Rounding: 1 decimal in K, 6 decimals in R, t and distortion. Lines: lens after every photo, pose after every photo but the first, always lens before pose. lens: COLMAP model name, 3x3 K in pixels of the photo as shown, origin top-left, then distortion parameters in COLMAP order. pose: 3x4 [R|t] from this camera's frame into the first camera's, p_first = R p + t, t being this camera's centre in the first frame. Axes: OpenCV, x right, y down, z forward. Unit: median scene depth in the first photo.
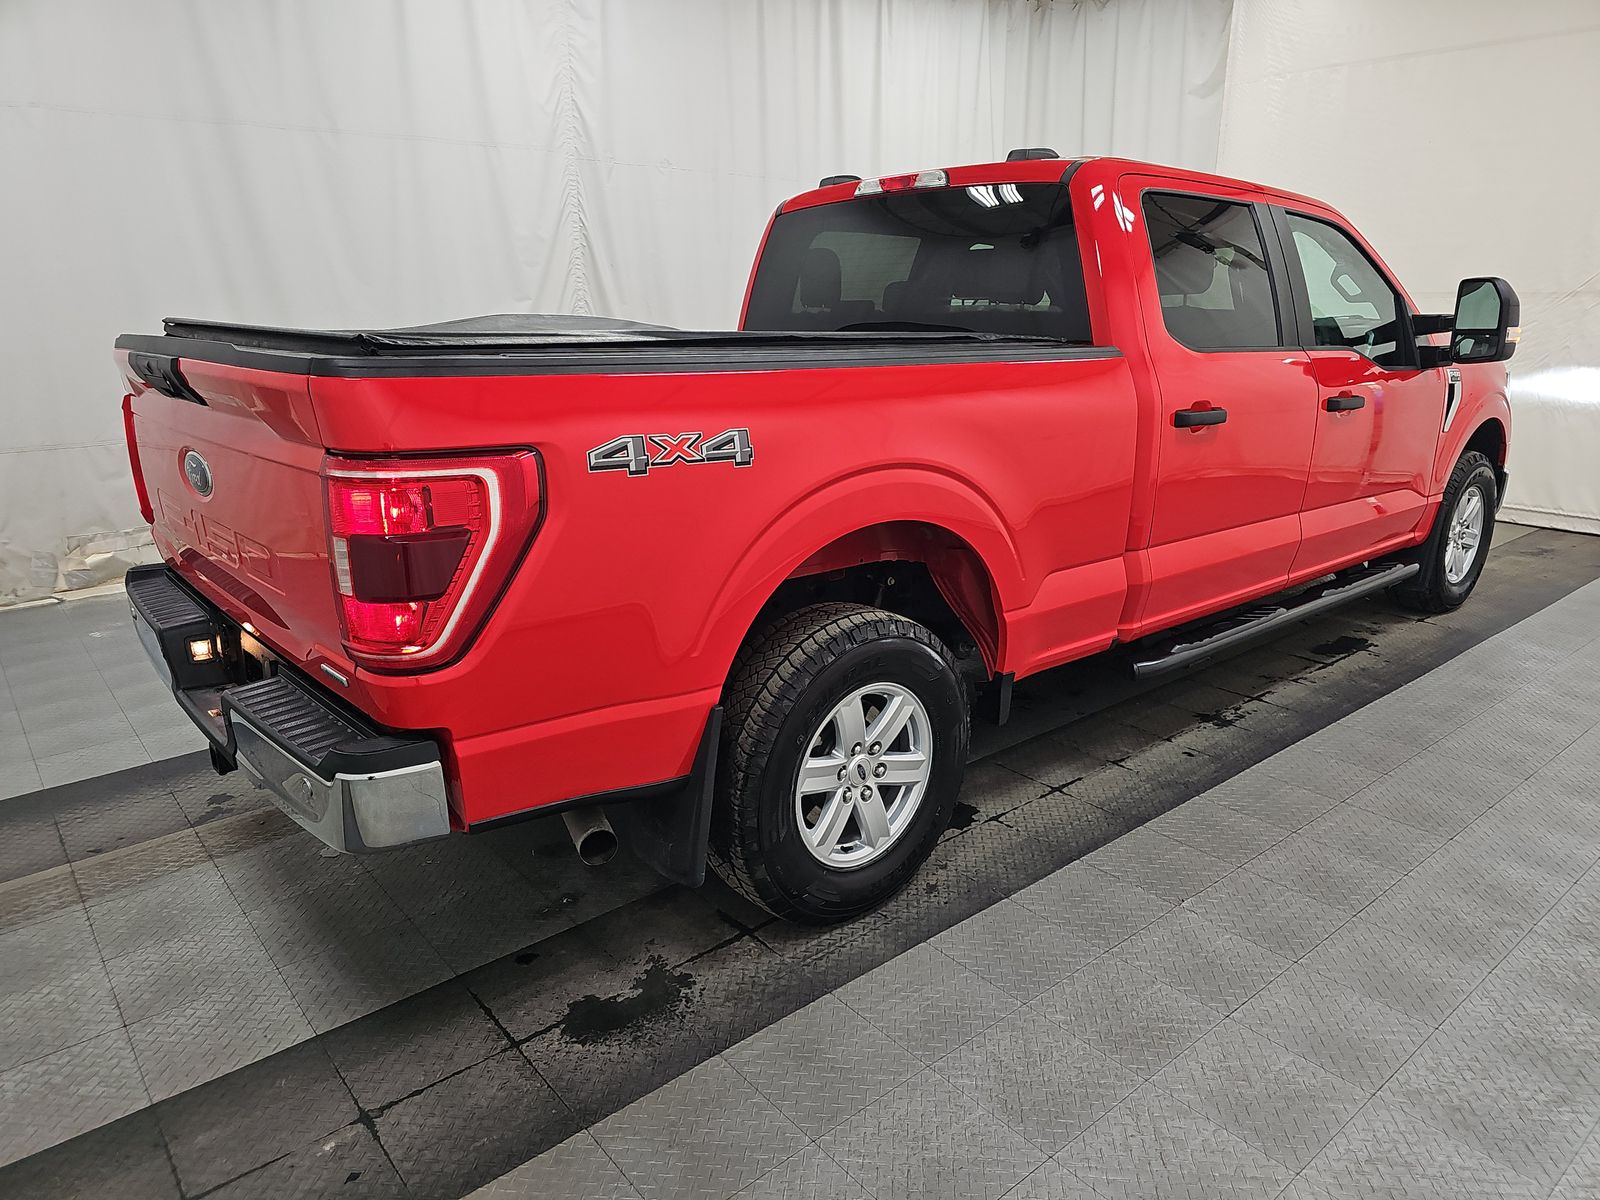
lens RADIAL K [[1066.0, 0, 816.9], [0, 1066.0, 613.7], [0, 0, 1]] dist [0.015462, -0.019601]
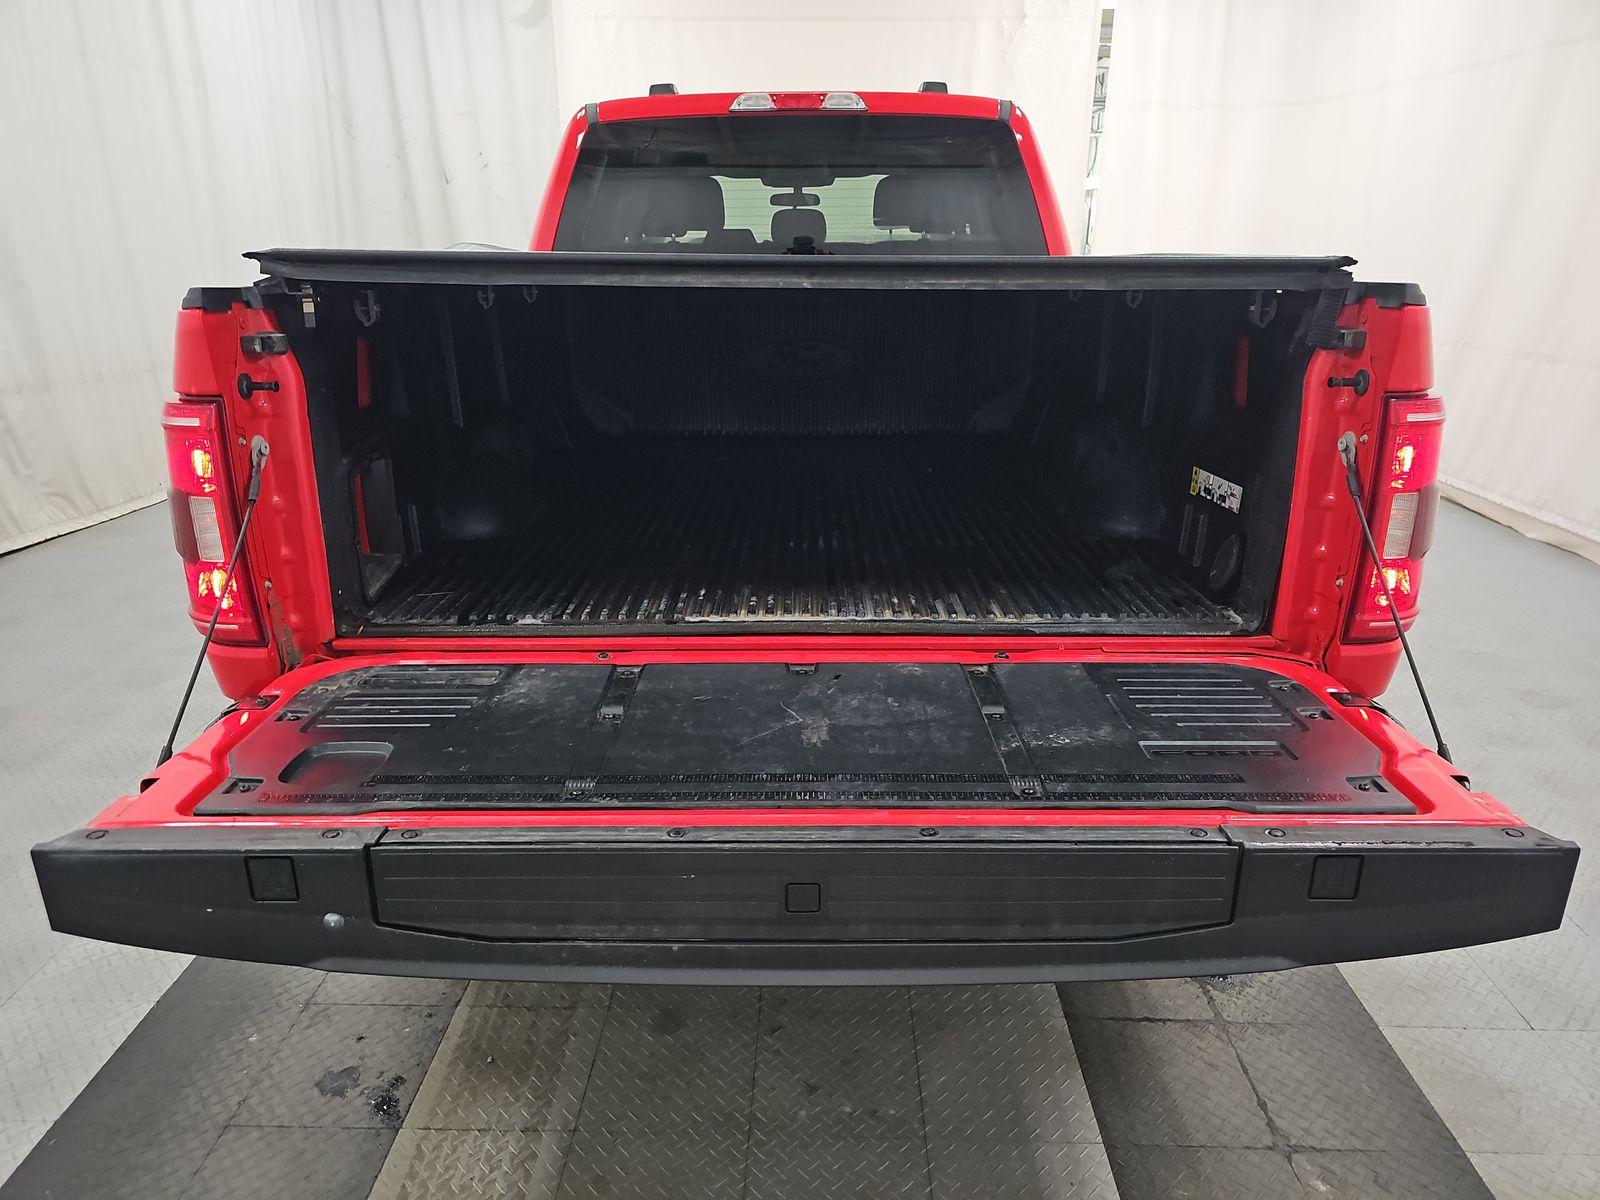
lens RADIAL K [[1062.6, 0, 789.2], [0, 1062.6, 610.4], [0, 0, 1]] dist [0.024212, -0.030047]
pose [[0.657886, -0.241490, 0.713351, -0.717476], [0.206058, 0.968771, 0.137921, -0.101369], [-0.724380, 0.056255, 0.687102, 0.390712]]
